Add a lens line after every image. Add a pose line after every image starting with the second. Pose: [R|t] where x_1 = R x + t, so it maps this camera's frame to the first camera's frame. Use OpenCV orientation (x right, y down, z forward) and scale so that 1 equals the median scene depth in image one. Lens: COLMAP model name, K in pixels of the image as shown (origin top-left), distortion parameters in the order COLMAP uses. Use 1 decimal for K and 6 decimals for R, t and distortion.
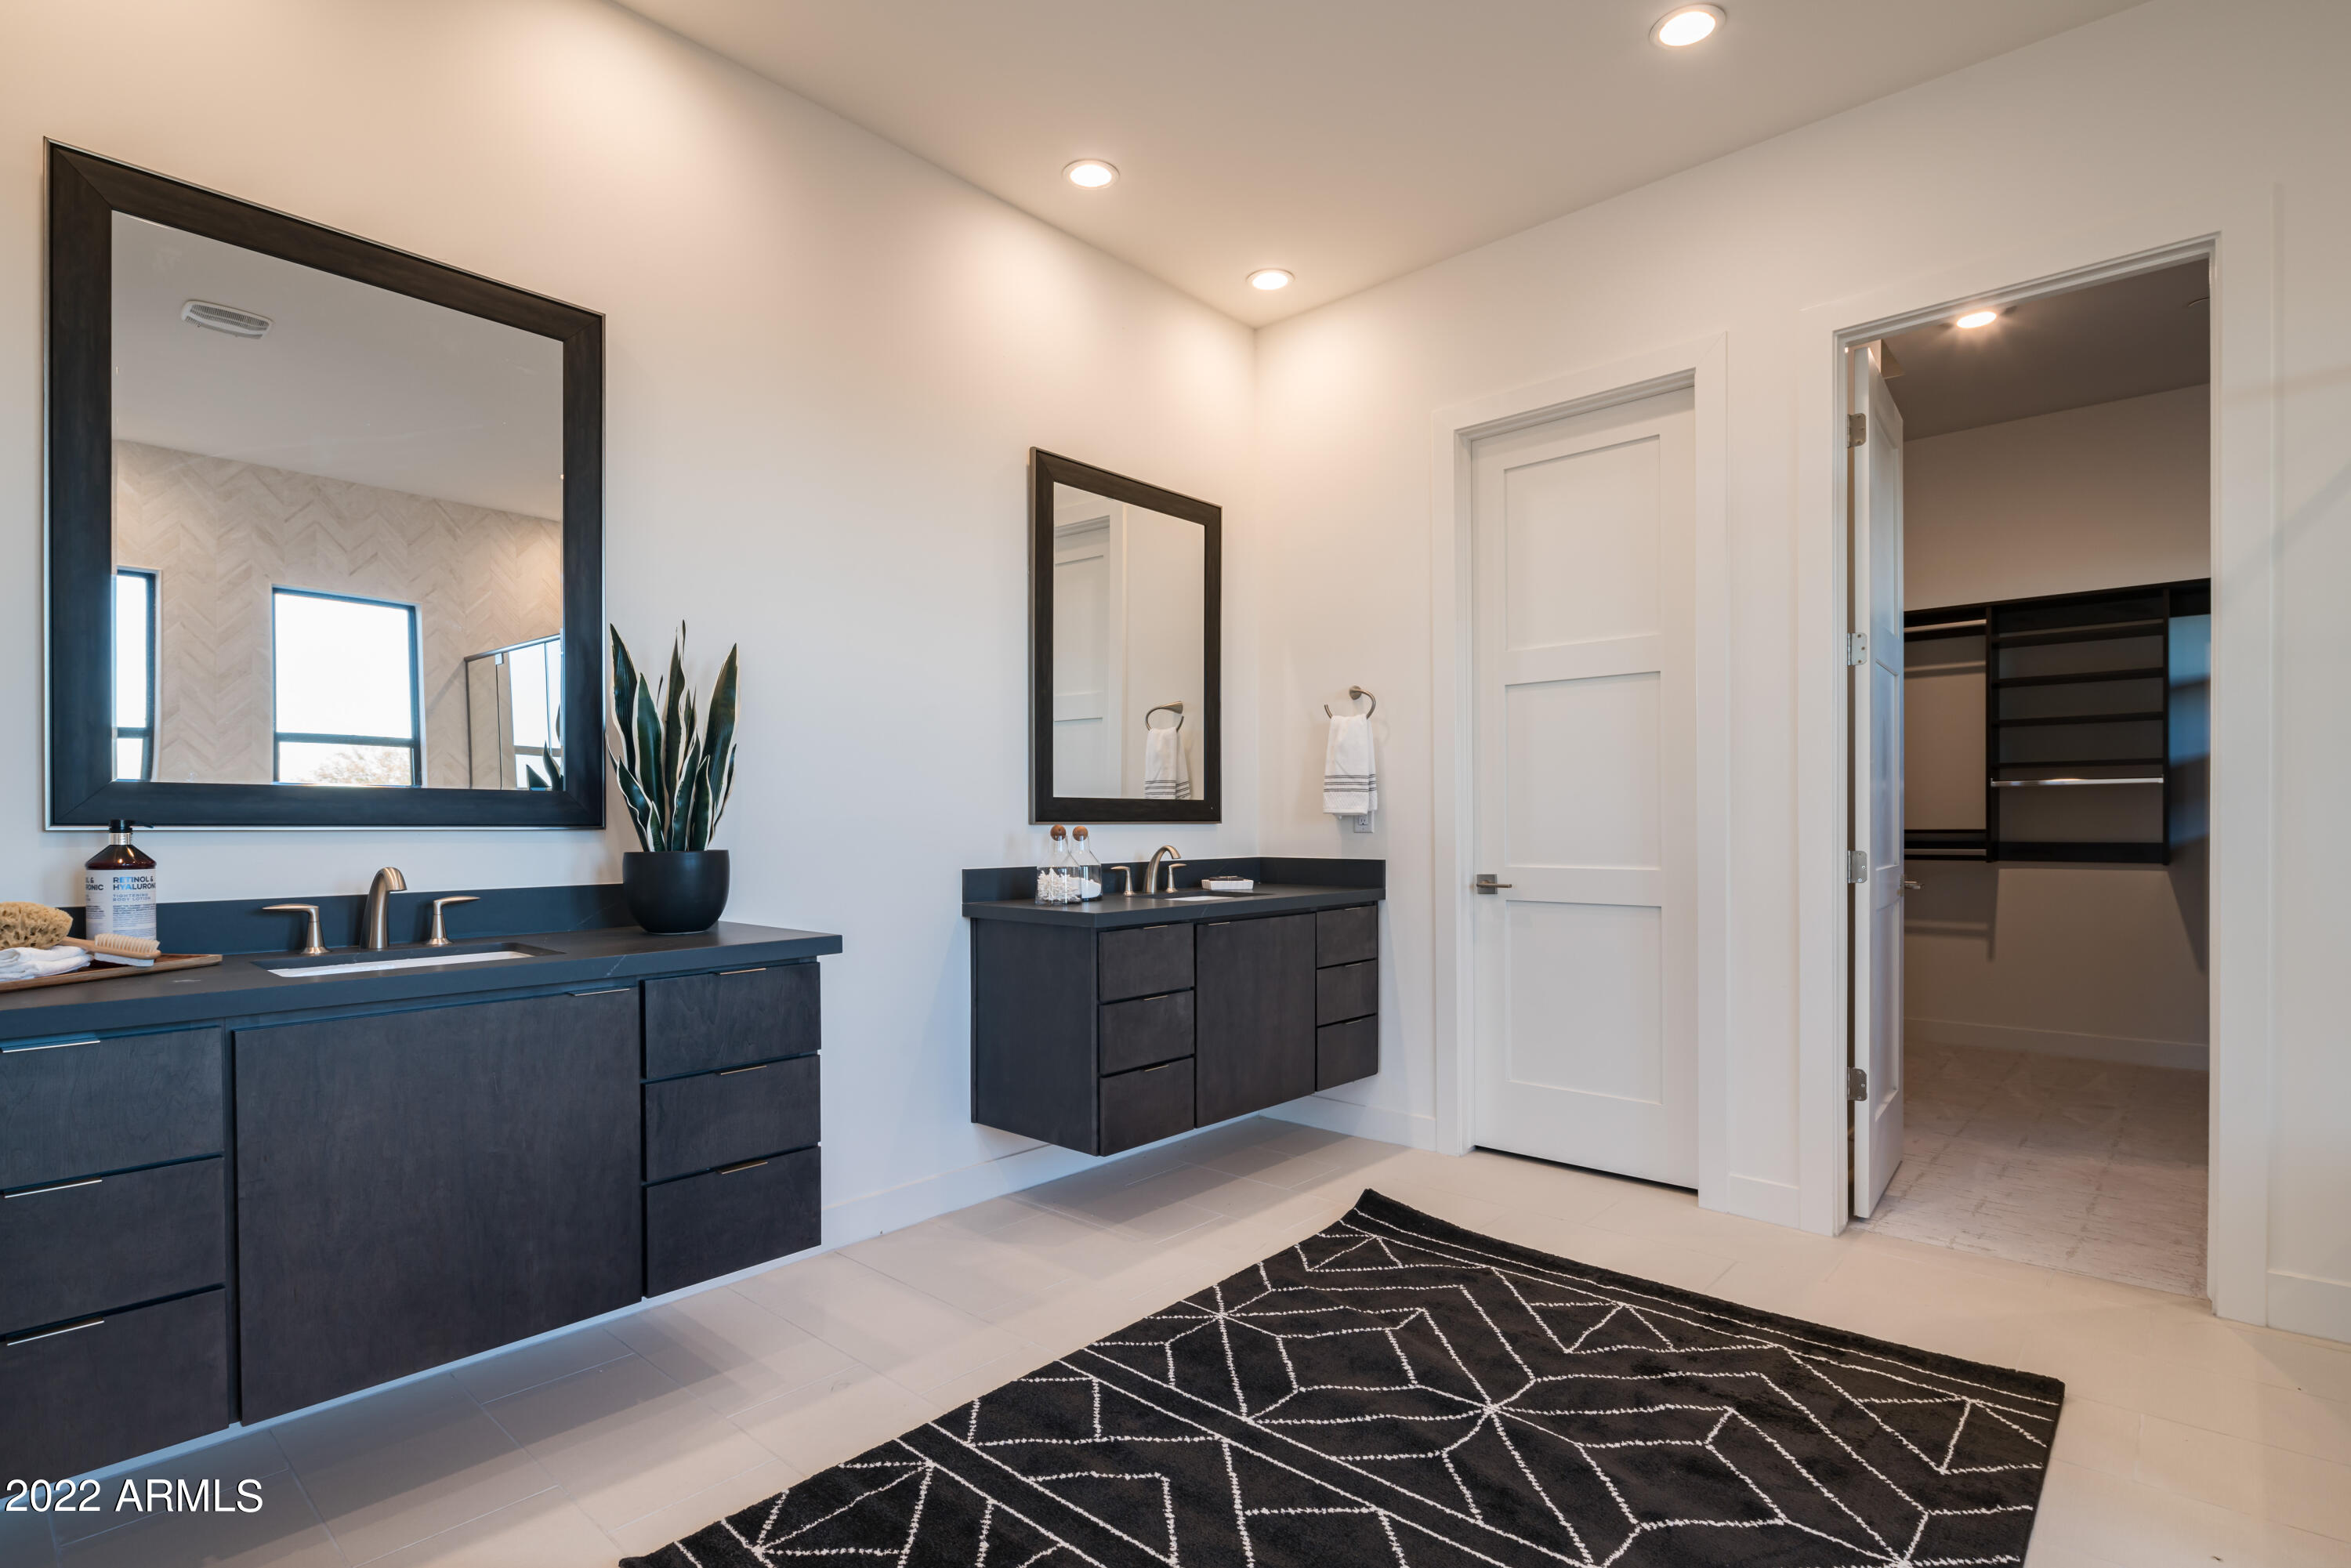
lens RADIAL K [[1124.9, 0, 1160.7], [0, 1124.9, 835.9], [0, 0, 1]] dist [-0.002120, 0.000978]
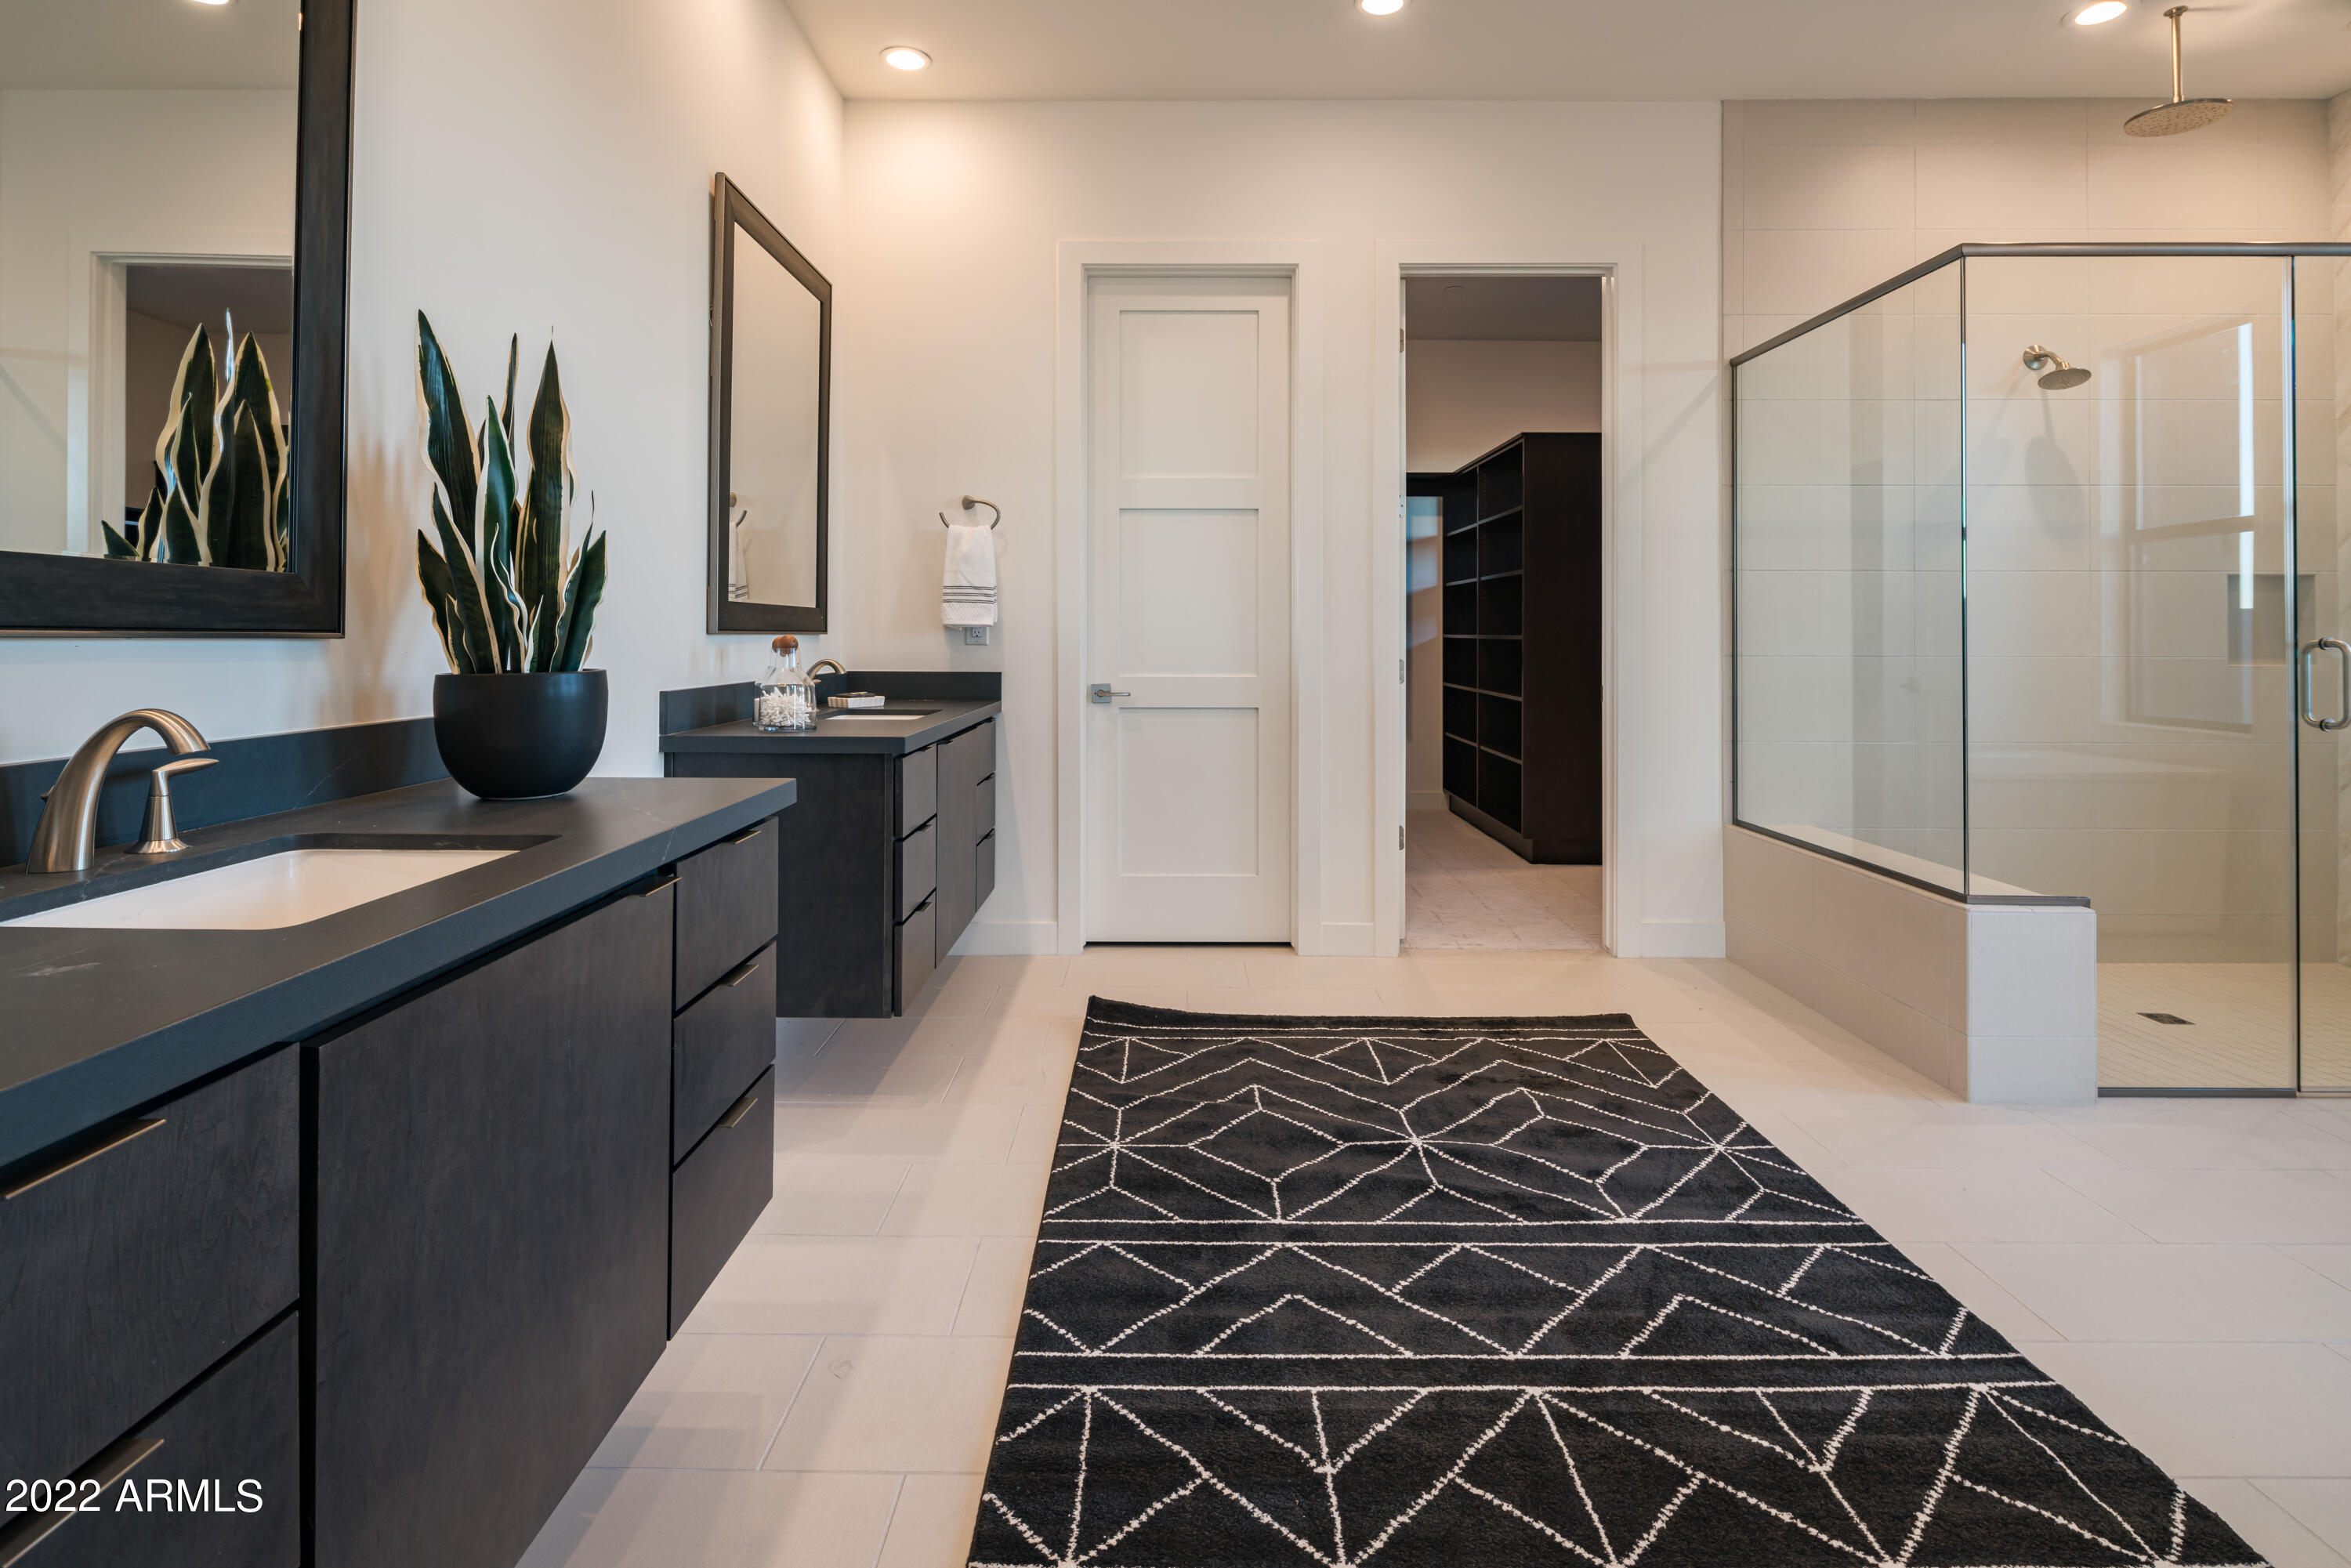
lens RADIAL K [[1124.9, 0, 1153.3], [0, 1124.9, 625.5], [0, 0, 1]] dist [-0.002120, 0.000978]
pose [[0.749204, 0.013381, 0.662204, -0.443751], [0.000171, 0.999792, -0.020395, 0.000413], [-0.662339, 0.015393, 0.749046, 0.195521]]
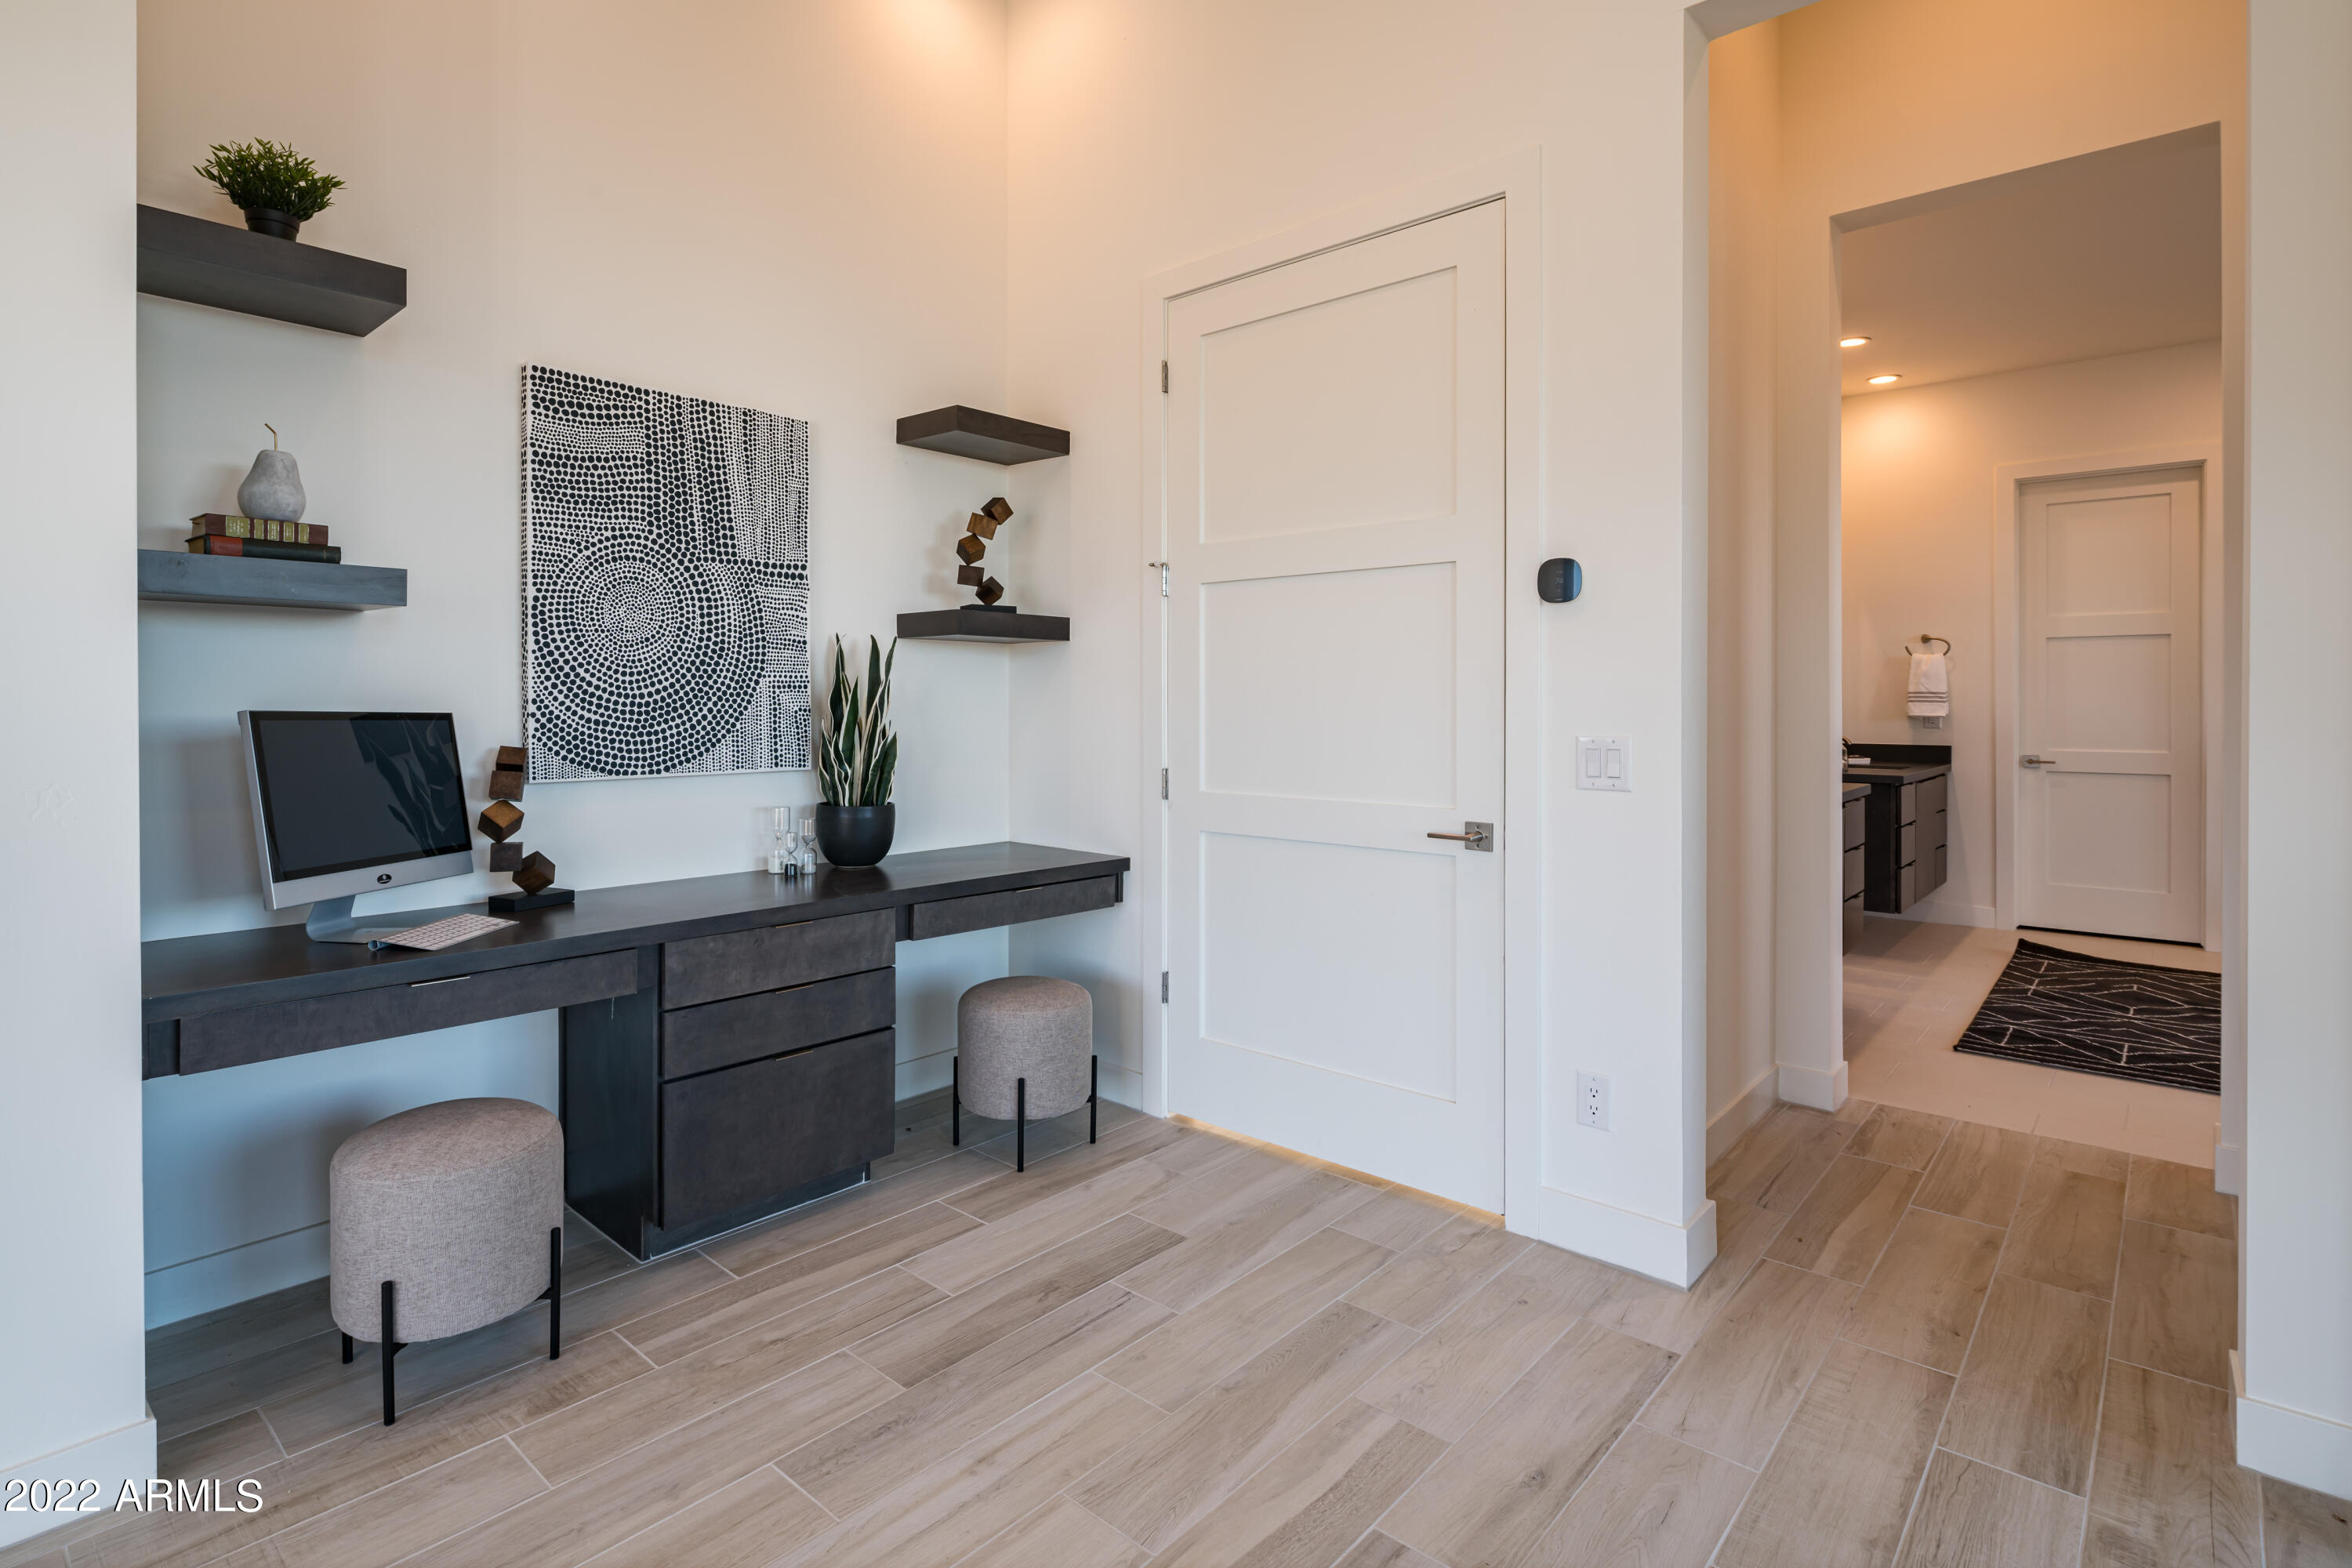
lens RADIAL K [[1125.5, 0, 1171.1], [0, 1125.5, 706.5], [0, 0, 1]] dist [-0.002120, 0.000978]
pose [[0.999914, 0.007916, 0.010435, -1.110298], [-0.007805, 0.999913, -0.010669, -0.010298], [-0.010519, 0.010587, 0.999889, -0.686035]]
